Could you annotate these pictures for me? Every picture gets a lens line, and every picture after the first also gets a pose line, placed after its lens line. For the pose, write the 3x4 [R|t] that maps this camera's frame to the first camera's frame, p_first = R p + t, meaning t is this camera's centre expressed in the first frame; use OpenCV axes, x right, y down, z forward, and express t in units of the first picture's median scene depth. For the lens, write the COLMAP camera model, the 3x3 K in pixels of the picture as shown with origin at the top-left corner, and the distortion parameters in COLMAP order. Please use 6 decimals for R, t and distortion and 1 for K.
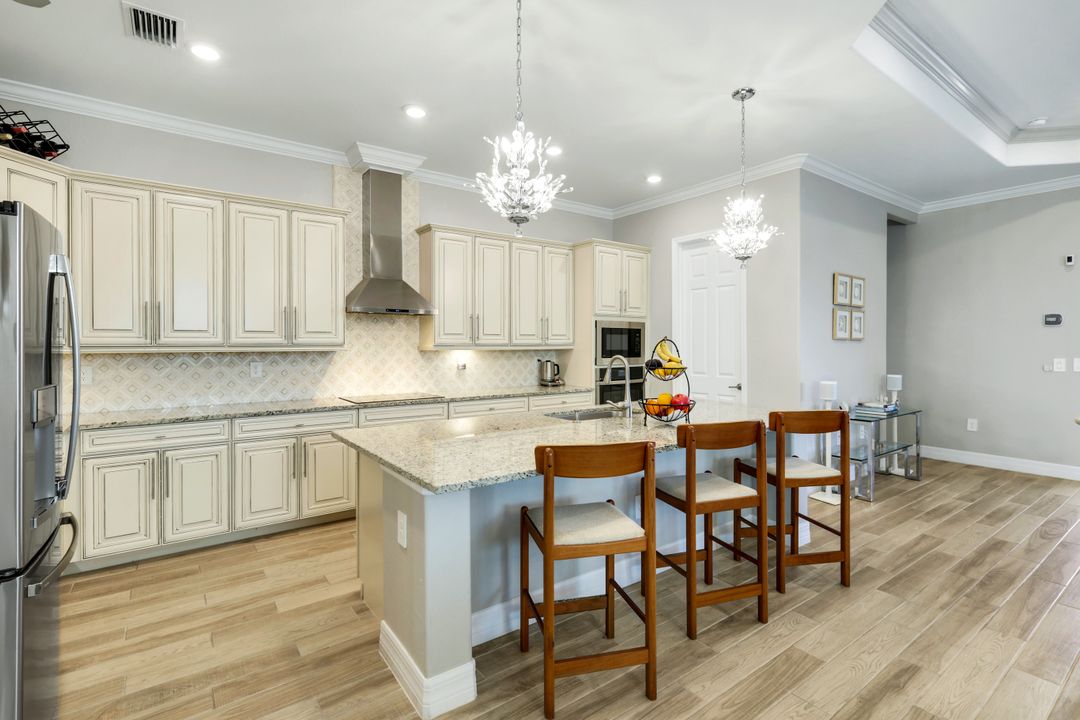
lens RADIAL K [[506.5, 0, 539.6], [0, 506.5, 344.2], [0, 0, 1]] dist [0.001026, -0.000068]
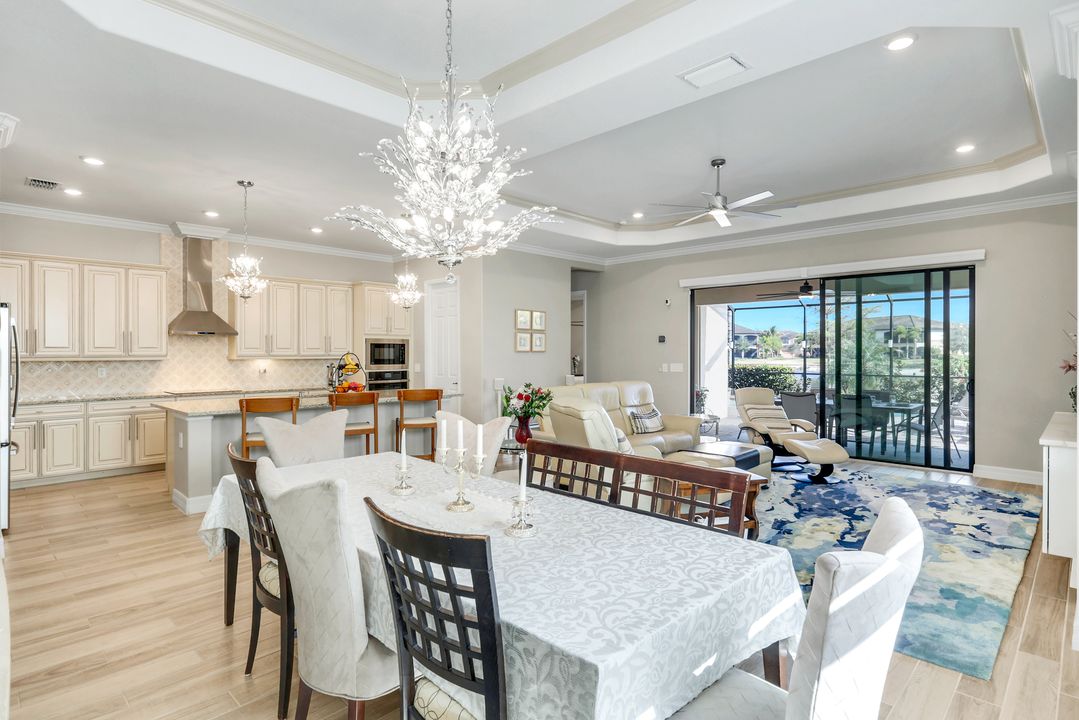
lens RADIAL K [[556.1, 0, 536.0], [0, 556.1, 353.0], [0, 0, 1]] dist [0.000540, -0.001049]
pose [[0.986271, -0.000812, 0.165132, 0.385145], [0.000930, 0.999999, -0.000633, -0.005037], [-0.165131, 0.000778, 0.986271, -0.738999]]
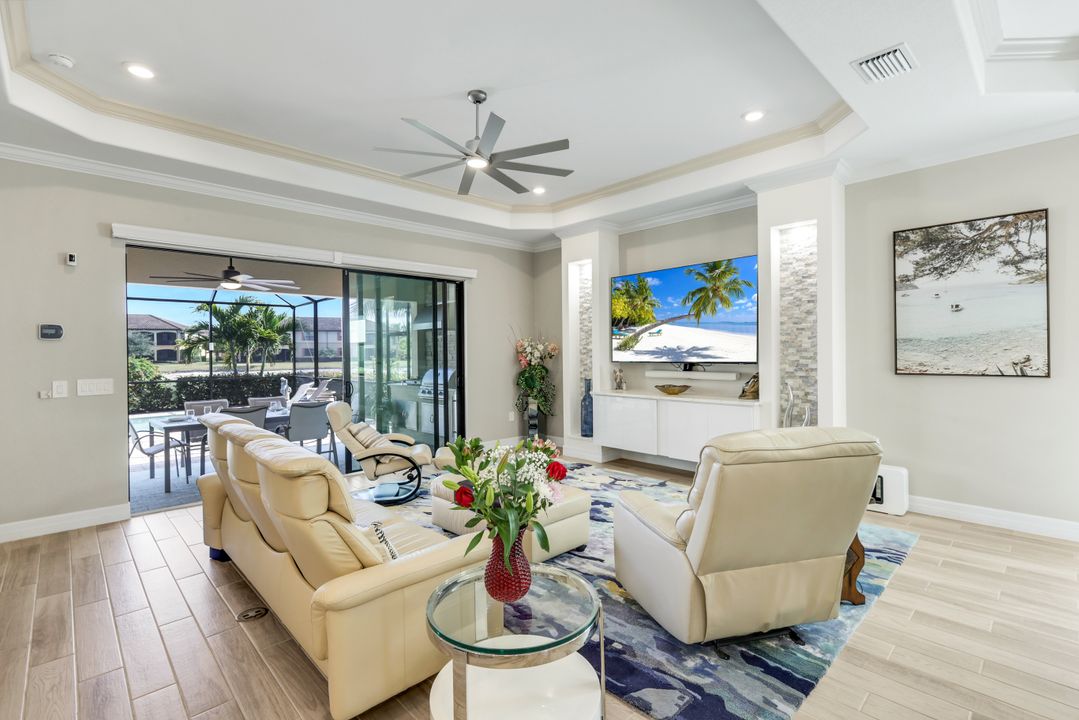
lens RADIAL K [[487.9, 0, 552.3], [0, 487.9, 352.1], [0, 0, 1]] dist [0.005074, -0.001710]
pose [[-0.142879, -0.000058, 0.989740, 0.182544], [0.013783, 0.999903, 0.002048, -0.008991], [-0.989644, 0.013935, -0.142864, 0.395514]]
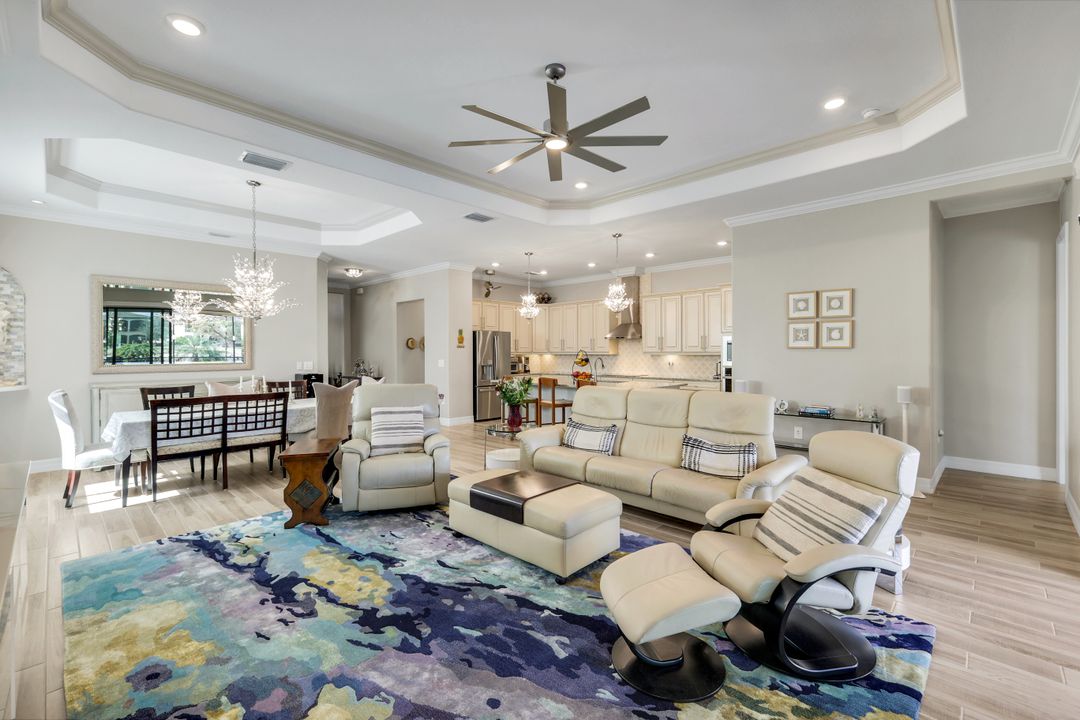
lens RADIAL K [[472.6, 0, 553.1], [0, 472.6, 349.3], [0, 0, 1]] dist [0.004613, 0.000523]
pose [[0.190580, -0.003689, -0.981665, 1.682516], [0.001688, 0.999993, -0.003430, -0.004736], [0.981670, -0.001003, 0.190585, 0.259624]]
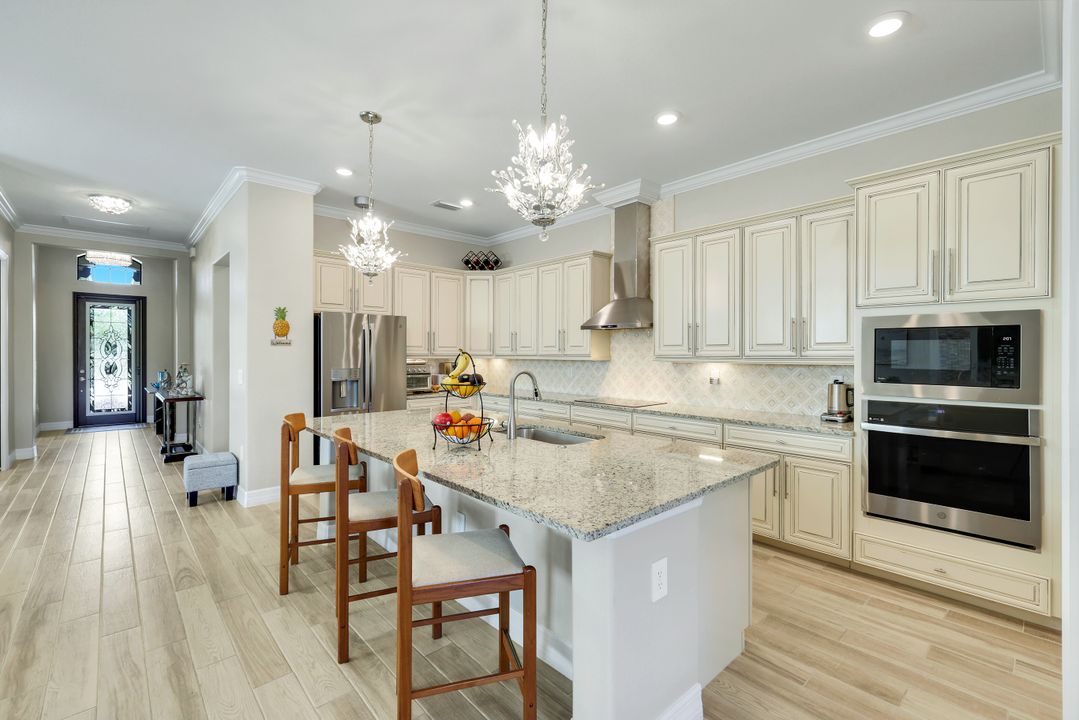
lens RADIAL K [[472.2, 0, 546.0], [0, 472.2, 351.9], [0, 0, 1]] dist [0.004613, 0.000523]
pose [[0.119282, -0.001594, -0.992859, 0.718852], [-0.004339, 0.999988, -0.002127, -0.004953], [0.992851, 0.004562, 0.119273, 0.678729]]
